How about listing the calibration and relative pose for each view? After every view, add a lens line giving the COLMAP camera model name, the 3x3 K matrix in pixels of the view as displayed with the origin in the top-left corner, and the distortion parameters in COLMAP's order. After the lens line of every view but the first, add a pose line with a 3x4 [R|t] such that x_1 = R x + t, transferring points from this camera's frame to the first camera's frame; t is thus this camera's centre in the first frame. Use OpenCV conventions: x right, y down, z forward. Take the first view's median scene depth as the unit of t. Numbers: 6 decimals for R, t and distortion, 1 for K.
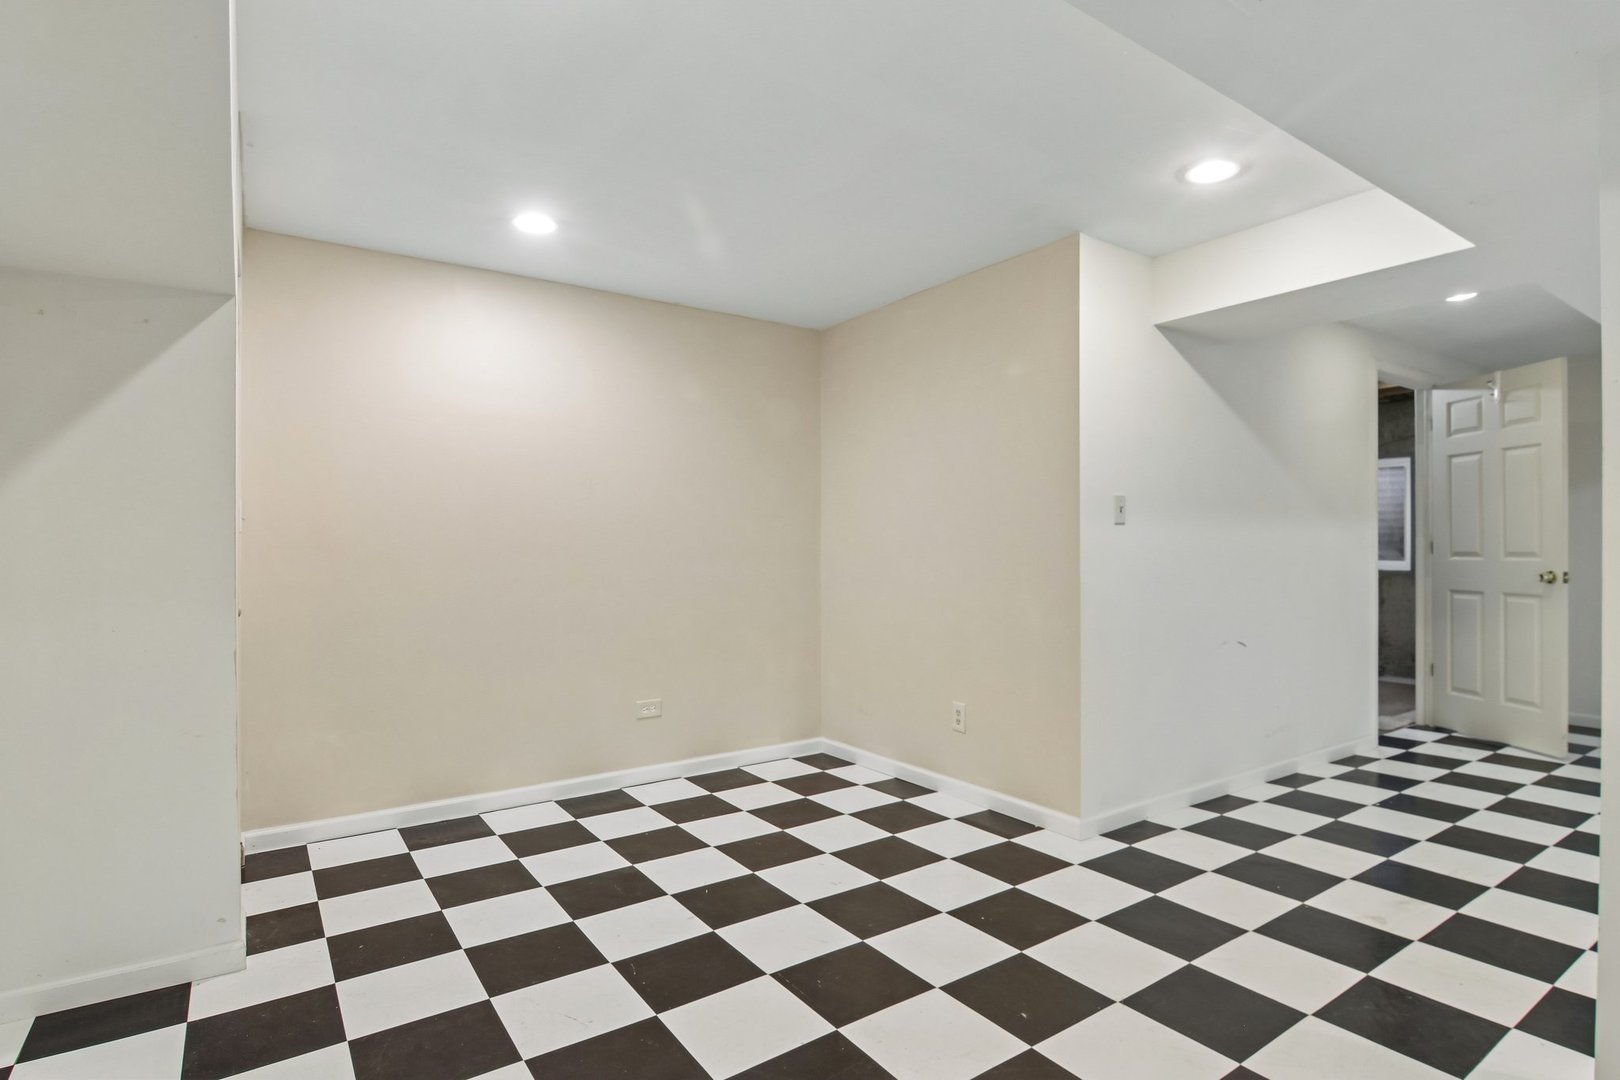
lens RADIAL K [[822.4, 0, 809.7], [0, 822.4, 542.6], [0, 0, 1]] dist [-0.000625, -0.013169]
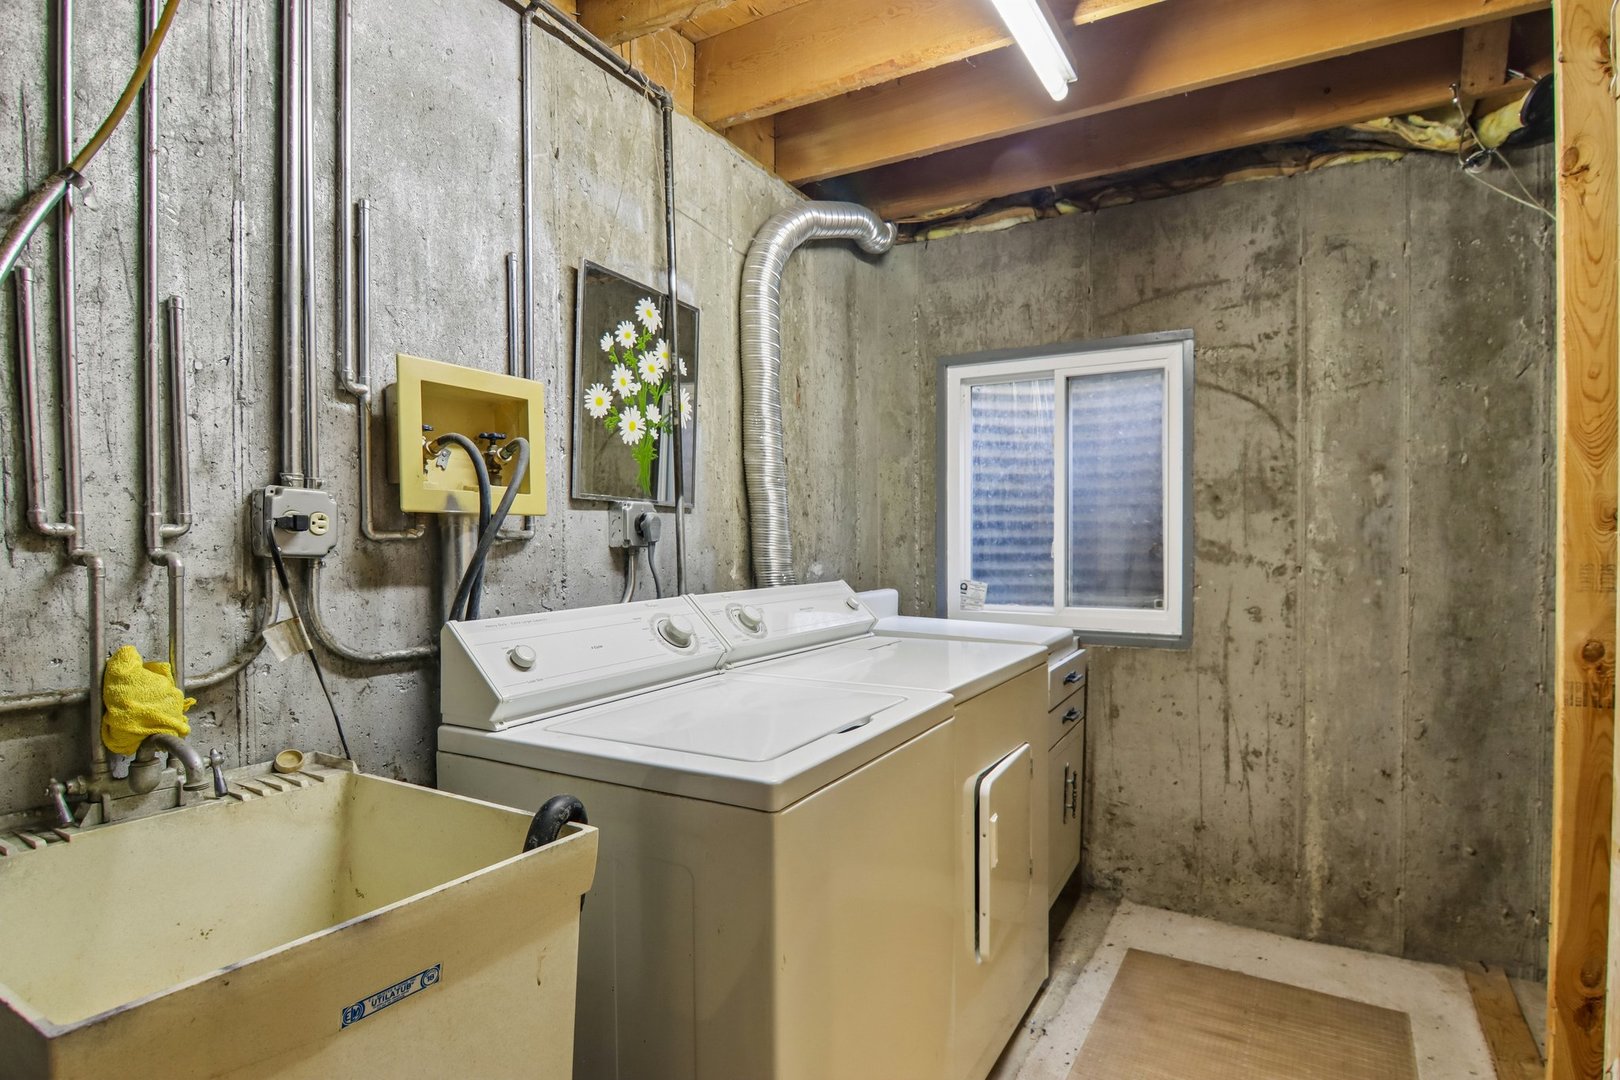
lens RADIAL K [[822.4, 0, 812.0], [0, 822.4, 544.2], [0, 0, 1]] dist [-0.000625, -0.013169]
pose [[0.907941, -0.007393, 0.419032, 0.408824], [0.004151, 0.999954, 0.008649, -0.013487], [-0.419077, -0.006113, 0.907930, 0.713626]]
